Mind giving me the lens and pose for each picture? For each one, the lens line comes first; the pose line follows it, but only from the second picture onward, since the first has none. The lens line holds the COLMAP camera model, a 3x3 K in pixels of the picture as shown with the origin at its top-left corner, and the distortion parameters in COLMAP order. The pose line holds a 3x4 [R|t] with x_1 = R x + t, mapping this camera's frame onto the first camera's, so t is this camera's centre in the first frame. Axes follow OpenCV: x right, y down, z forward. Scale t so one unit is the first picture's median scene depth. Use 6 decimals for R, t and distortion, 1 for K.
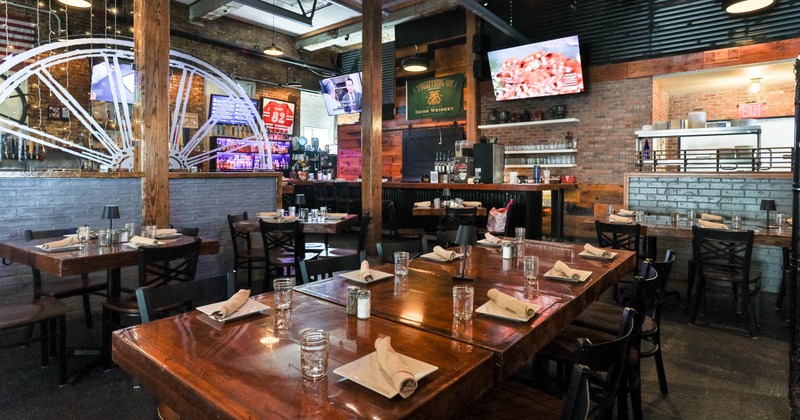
lens RADIAL K [[417.4, 0, 399.4], [0, 417.4, 188.1], [0, 0, 1]] dist [-0.000467, 0.000310]
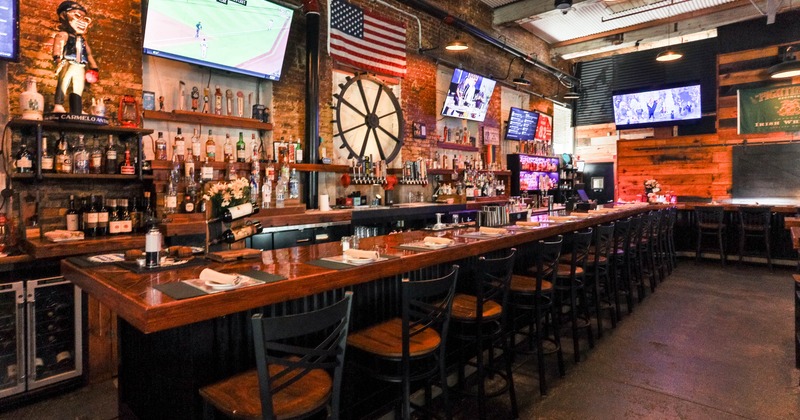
lens RADIAL K [[417.4, 0, 399.4], [0, 417.4, 188.1], [0, 0, 1]] dist [-0.000467, 0.000310]
pose [[0.999883, -0.013137, -0.007813, -0.695784], [0.012893, 0.999449, -0.030580, -0.030768], [0.008211, 0.030476, 0.999502, 0.118068]]
